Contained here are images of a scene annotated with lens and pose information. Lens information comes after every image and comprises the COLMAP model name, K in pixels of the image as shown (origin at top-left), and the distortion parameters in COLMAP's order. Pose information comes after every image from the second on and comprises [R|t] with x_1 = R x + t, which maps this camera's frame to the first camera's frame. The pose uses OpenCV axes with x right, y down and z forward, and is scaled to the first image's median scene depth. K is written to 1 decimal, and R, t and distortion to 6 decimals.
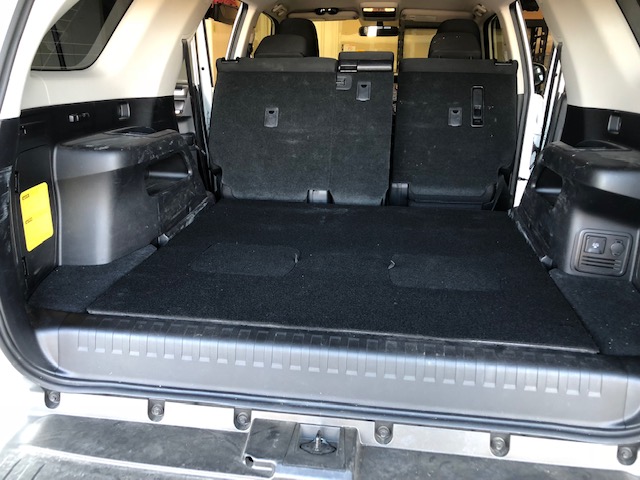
lens RADIAL K [[529.4, 0, 320.0], [0, 529.4, 240.0], [0, 0, 1]] dist [0.031504, -0.000832]
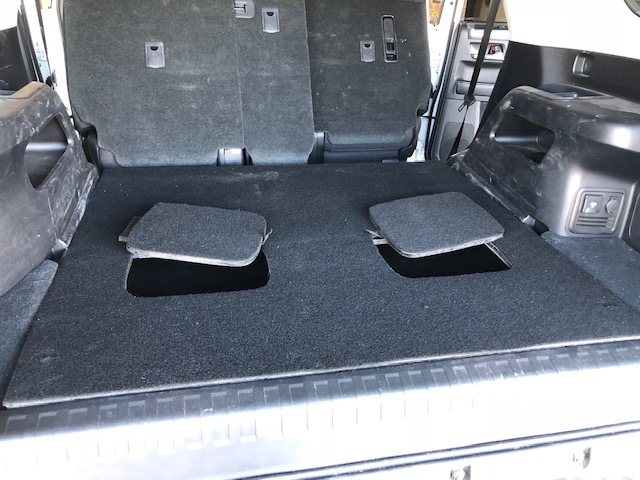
lens RADIAL K [[530.8, 0, 320.0], [0, 530.8, 240.0], [0, 0, 1]] dist [0.006759, 0.007426]
pose [[0.939394, -0.122281, 0.320290, -0.153571], [0.077697, 0.985856, 0.148499, -0.067678], [-0.333918, -0.114613, 0.935608, 0.185911]]
